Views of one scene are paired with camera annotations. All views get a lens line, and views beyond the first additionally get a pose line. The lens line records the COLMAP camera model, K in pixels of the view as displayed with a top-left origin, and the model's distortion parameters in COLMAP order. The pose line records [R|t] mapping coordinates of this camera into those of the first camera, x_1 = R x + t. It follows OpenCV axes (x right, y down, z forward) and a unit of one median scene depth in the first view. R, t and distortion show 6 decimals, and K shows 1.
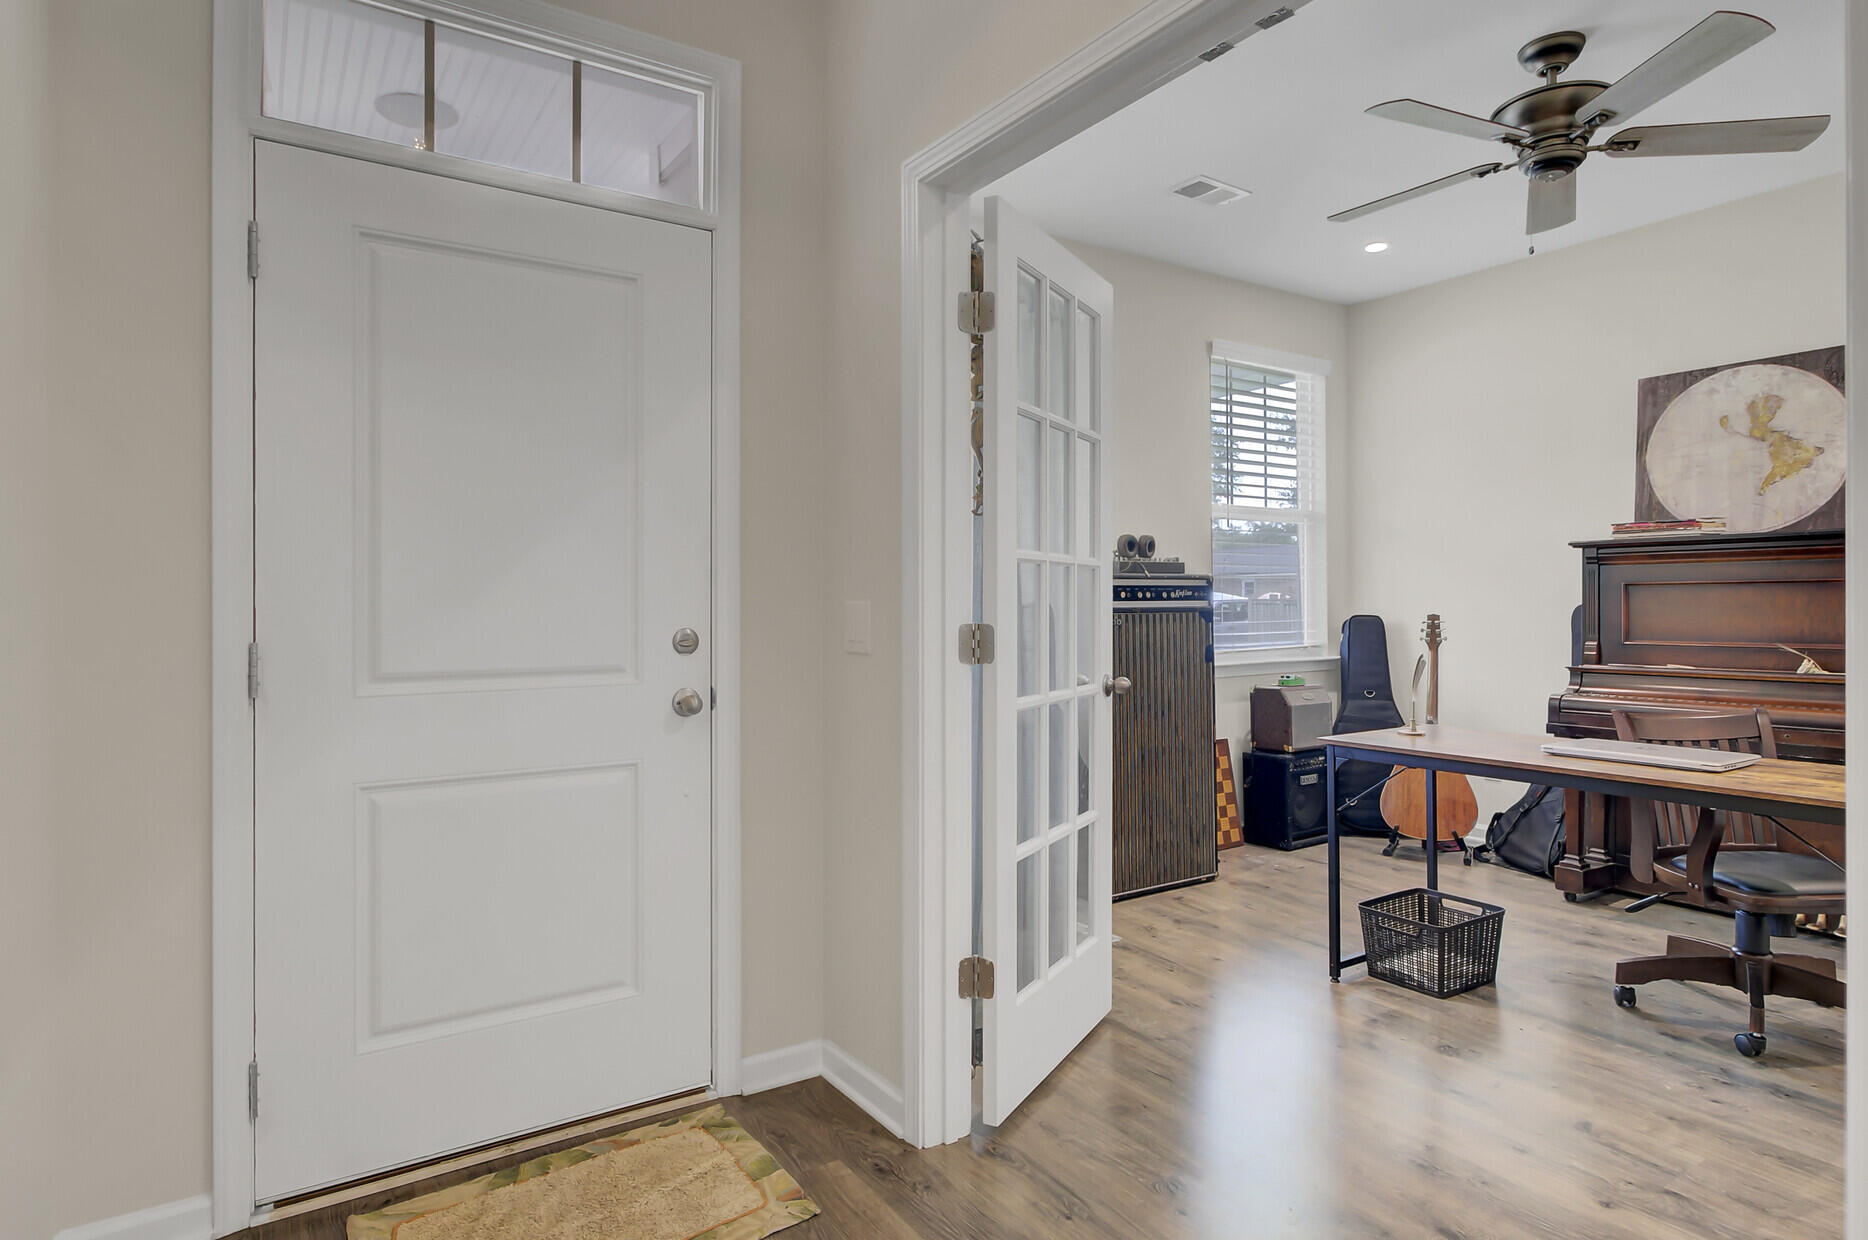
lens RADIAL K [[1024.3, 0, 933.2], [0, 1024.3, 609.2], [0, 0, 1]] dist [-0.000281, -0.000235]
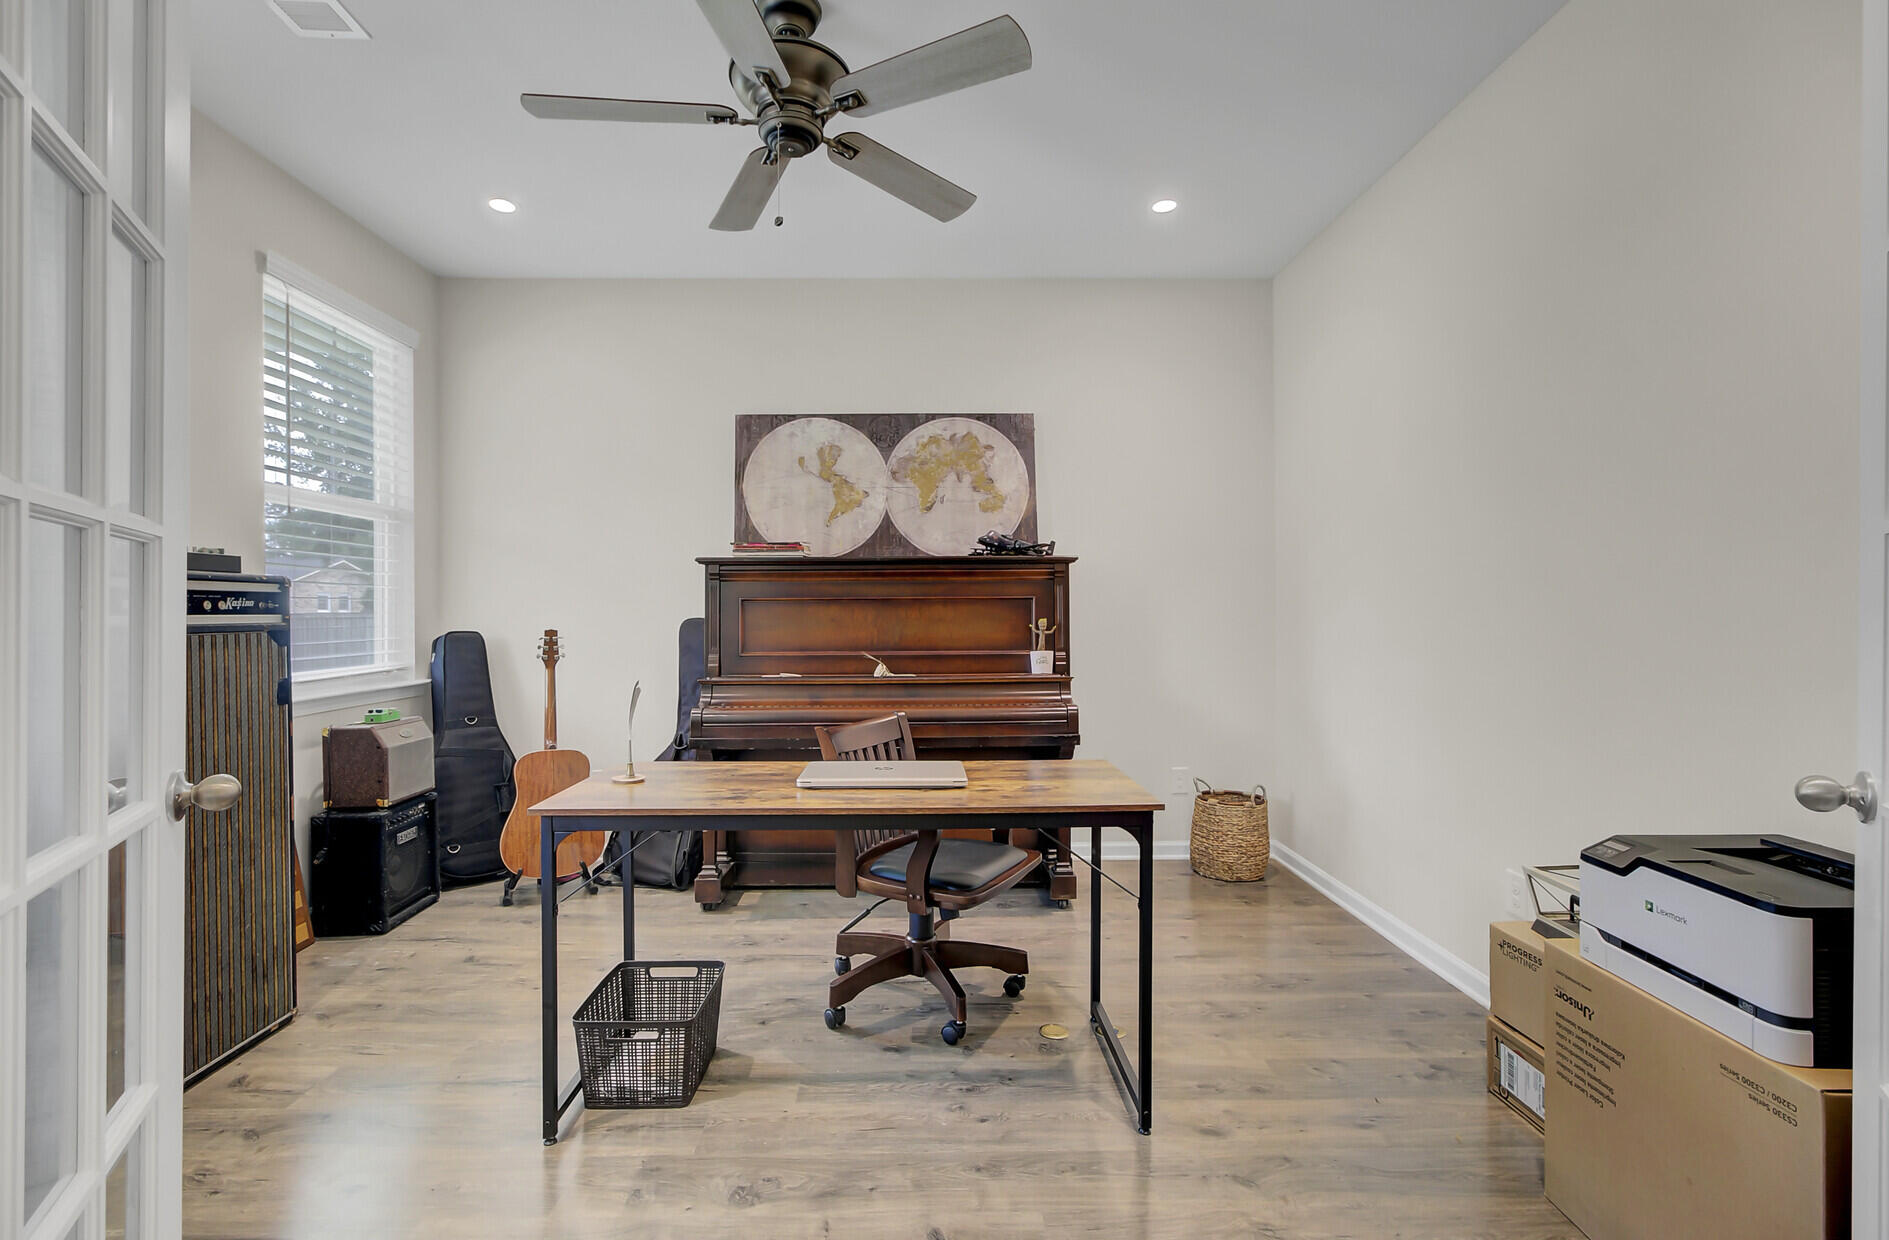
lens RADIAL K [[862.0, 0, 918.2], [0, 862.0, 610.8], [0, 0, 1]] dist [-0.019022, 0.018911]
pose [[0.540812, 0.004385, 0.841132, 0.016724], [0.006323, 0.999937, -0.009278, -0.002981], [-0.841119, 0.010337, 0.540751, 0.346306]]
